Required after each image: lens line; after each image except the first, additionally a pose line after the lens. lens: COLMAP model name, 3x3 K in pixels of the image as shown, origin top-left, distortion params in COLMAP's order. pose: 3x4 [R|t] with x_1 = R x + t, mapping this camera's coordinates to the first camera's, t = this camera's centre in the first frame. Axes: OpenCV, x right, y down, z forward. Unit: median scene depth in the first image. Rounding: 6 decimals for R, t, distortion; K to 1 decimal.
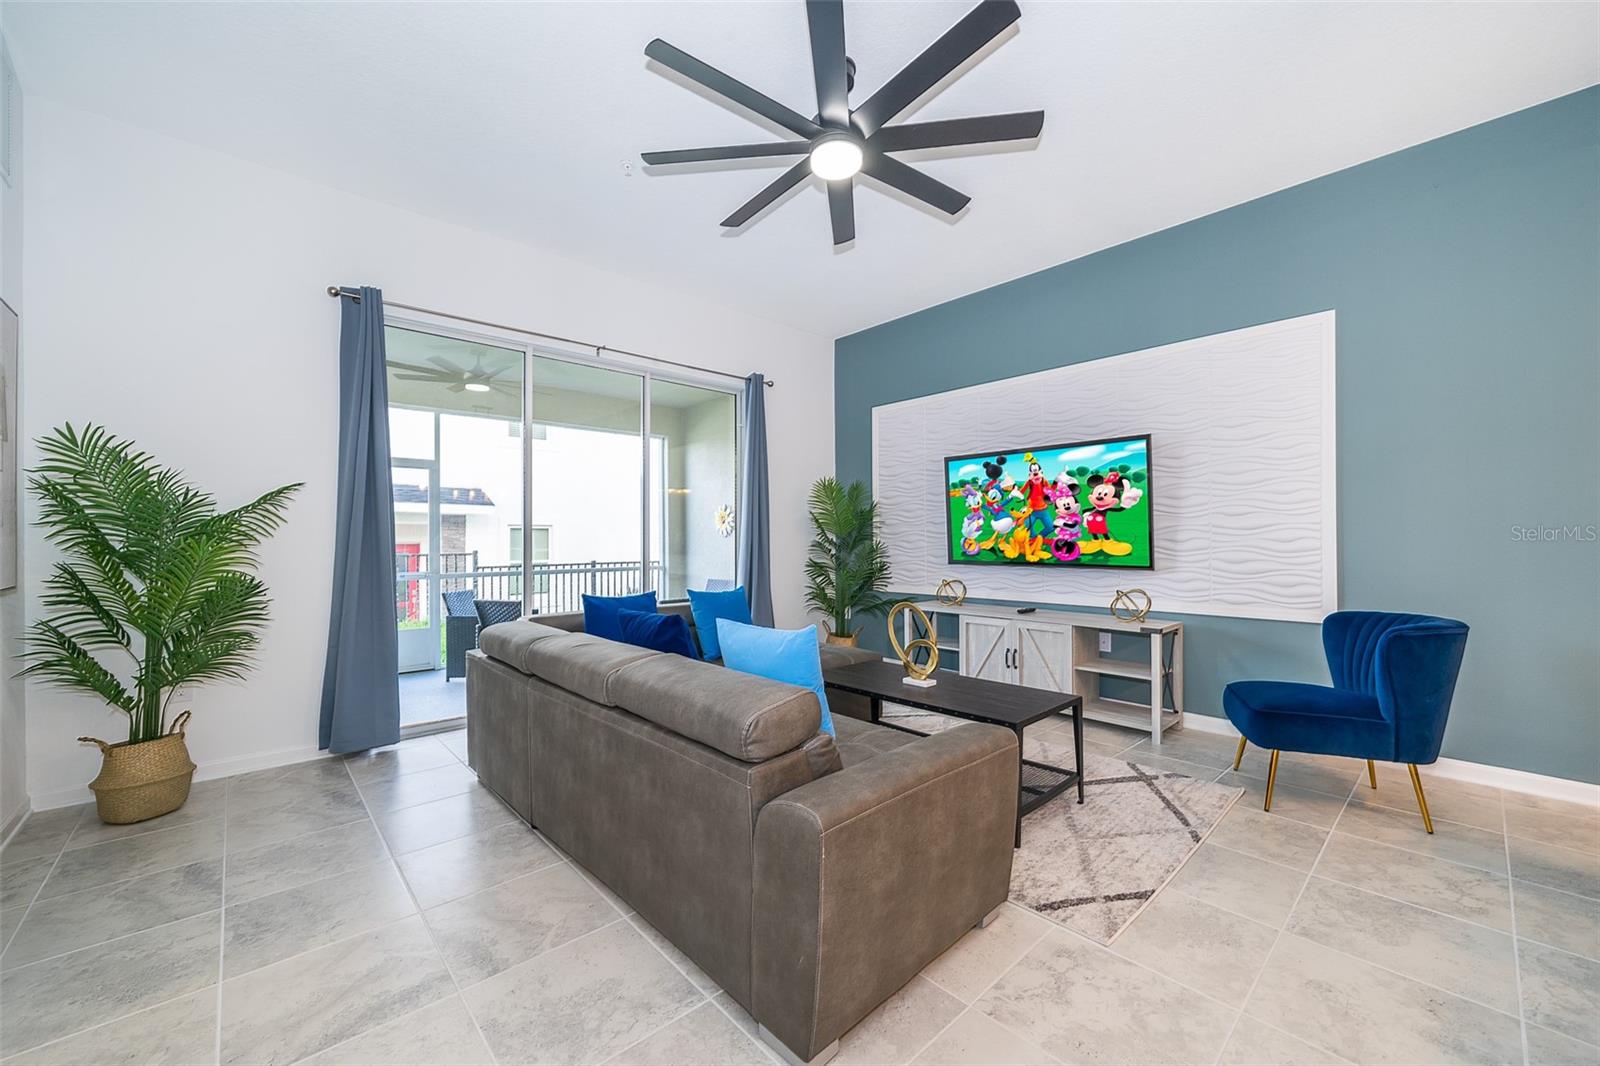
lens RADIAL K [[607.9, 0, 791.1], [0, 607.9, 539.6], [0, 0, 1]] dist [-0.000104, -0.000078]
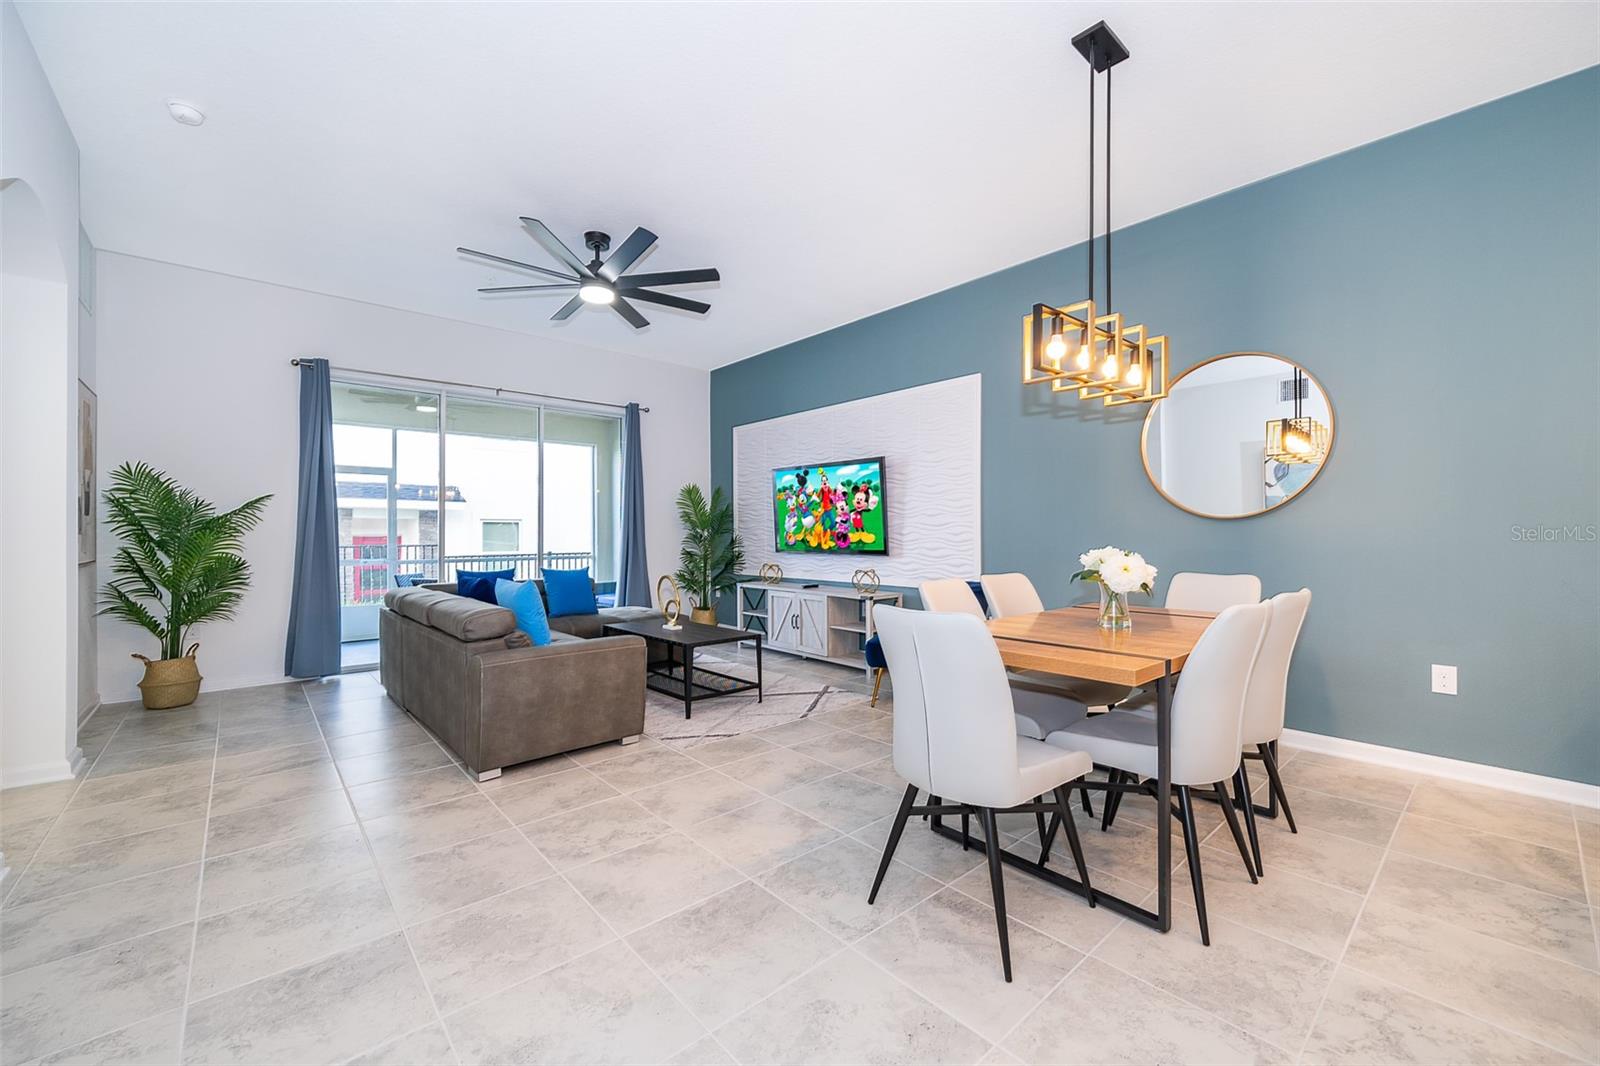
lens RADIAL K [[636.5, 0, 800.0], [0, 636.5, 533.0], [0, 0, 1]] dist [0.000056, 0.000001]
pose [[0.999789, 0.001893, -0.020458, 0.400058], [-0.001852, 0.999996, 0.002039, -0.002705], [0.020461, -0.002000, 0.999789, -0.409927]]
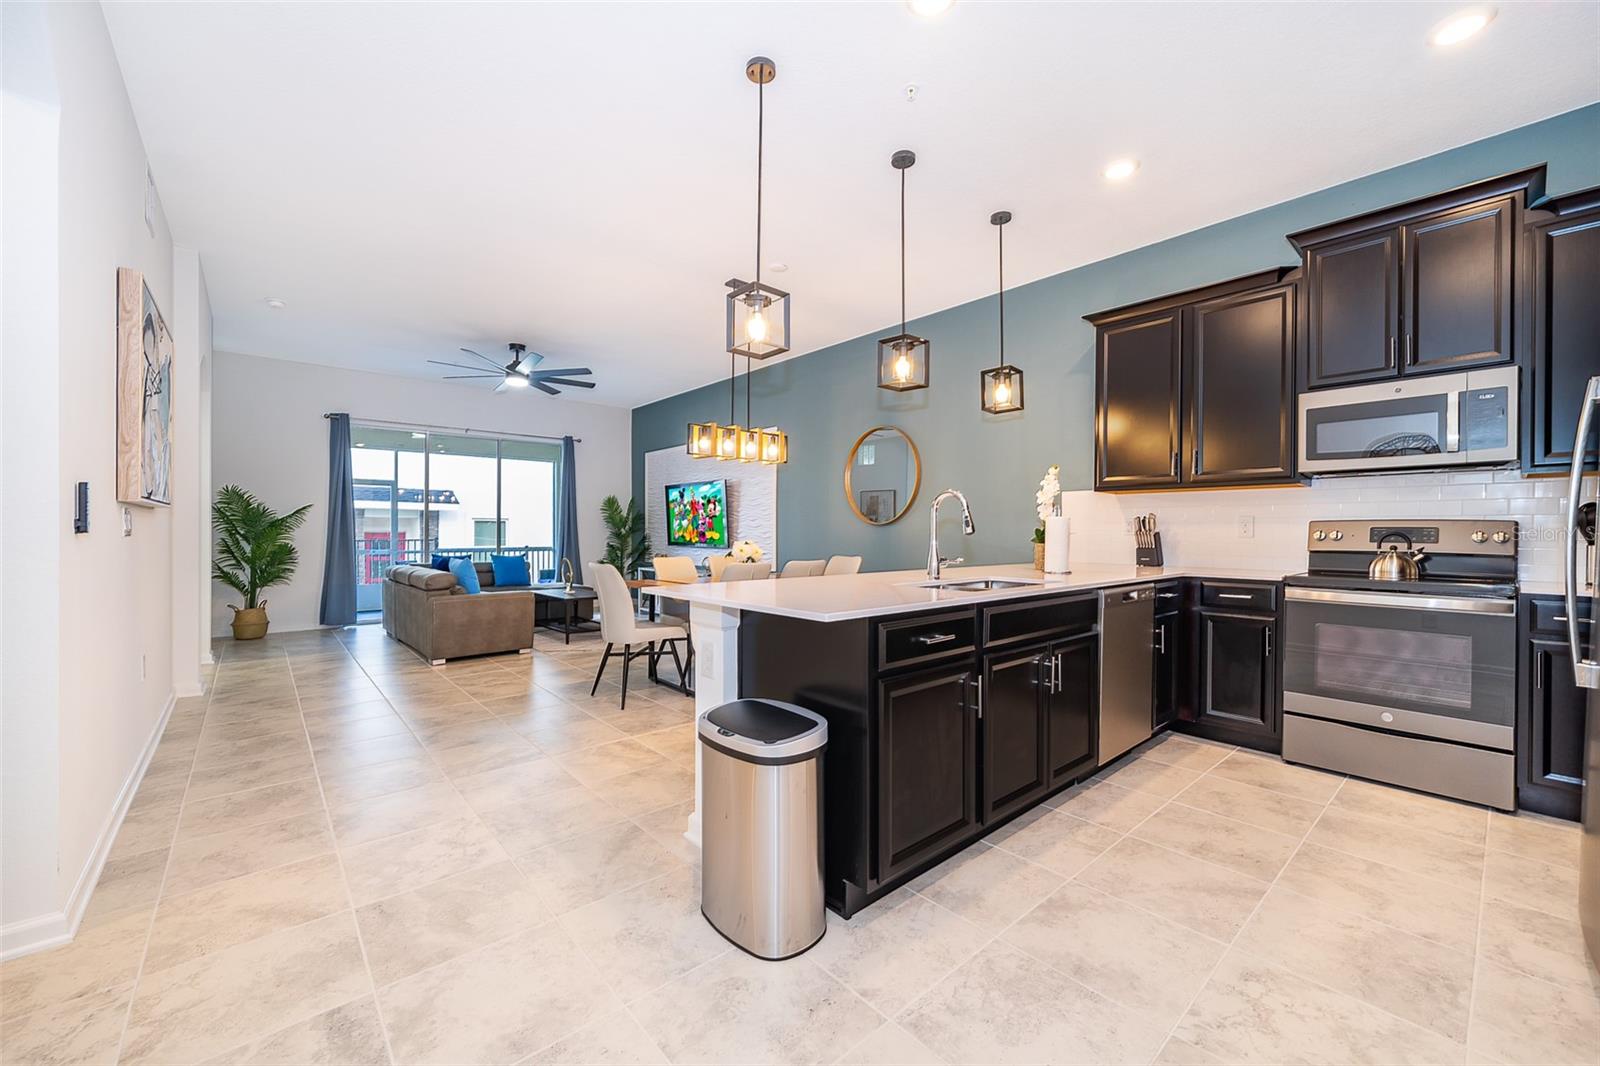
lens RADIAL K [[623.8, 0, 800.0], [0, 623.8, 533.0], [0, 0, 1]] dist [-0.001405, -0.000089]
pose [[0.999699, 0.006828, -0.023576, 0.831251], [-0.006721, 0.999967, 0.004601, -0.006369], [0.023607, -0.004441, 0.999711, -0.997075]]
